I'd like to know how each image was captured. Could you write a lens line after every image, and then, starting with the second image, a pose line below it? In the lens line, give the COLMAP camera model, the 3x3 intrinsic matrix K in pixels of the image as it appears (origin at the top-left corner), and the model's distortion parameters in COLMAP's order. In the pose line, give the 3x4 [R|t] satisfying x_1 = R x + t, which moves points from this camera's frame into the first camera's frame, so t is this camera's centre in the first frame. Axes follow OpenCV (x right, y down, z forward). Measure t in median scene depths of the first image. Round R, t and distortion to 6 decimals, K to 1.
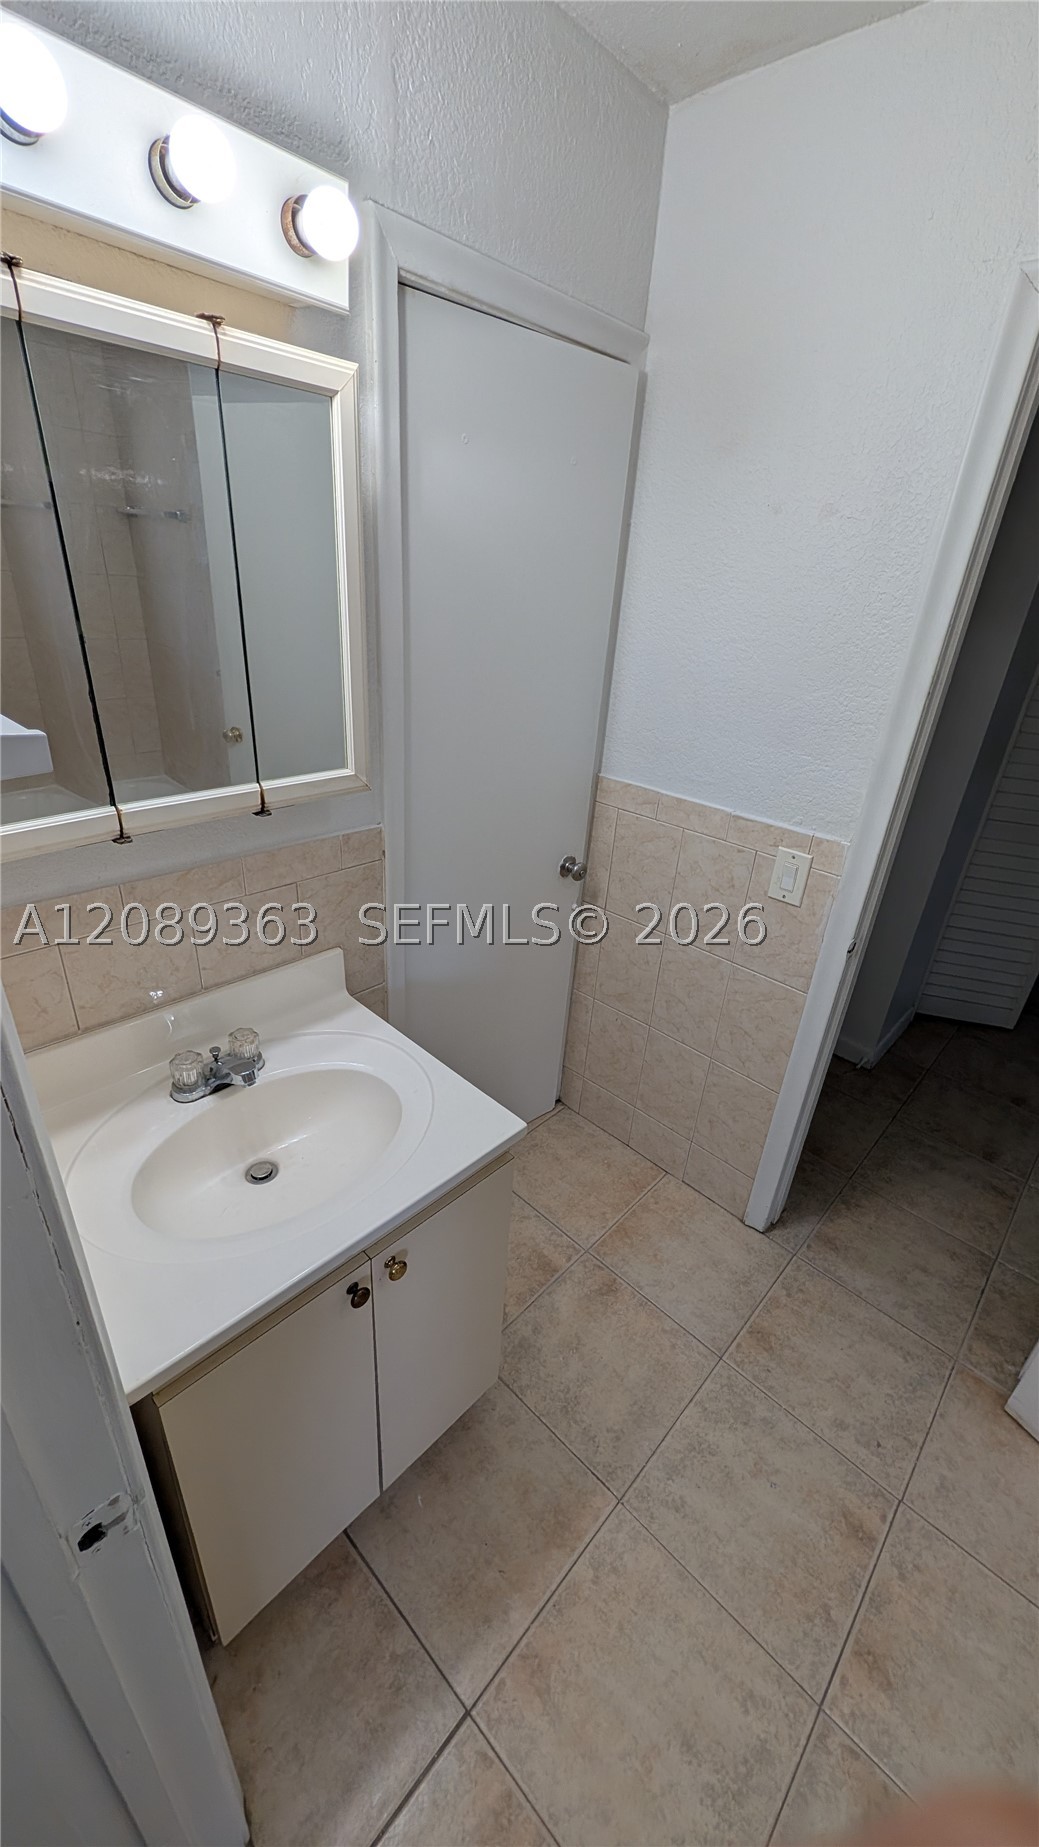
lens RADIAL K [[703.6, 0, 515.3], [0, 703.6, 921.5], [0, 0, 1]] dist [0.001386, -0.000254]
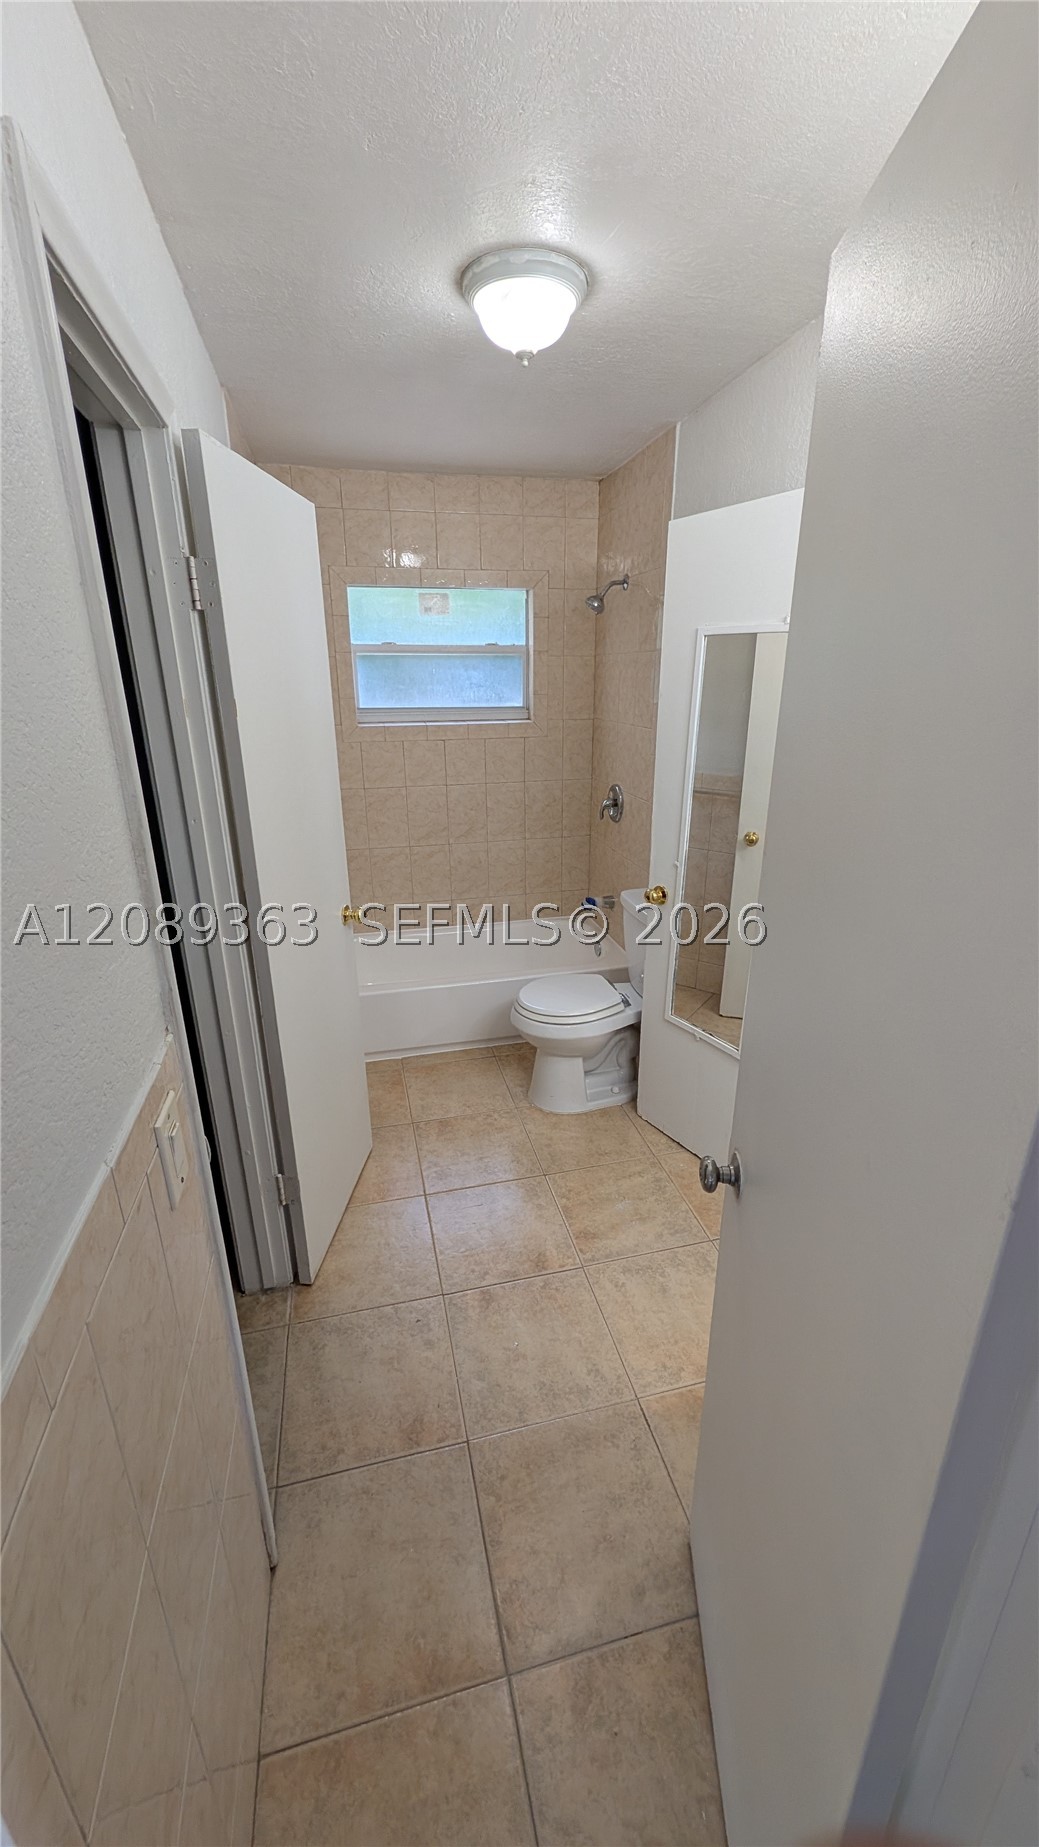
lens RADIAL K [[703.6, 0, 525.4], [0, 703.6, 914.5], [0, 0, 1]] dist [0.001386, -0.000254]
pose [[-0.841097, -0.233424, 0.487922, -0.076443], [0.191704, 0.714873, 0.672463, -0.556988], [-0.505771, 0.659144, -0.556529, 1.119018]]
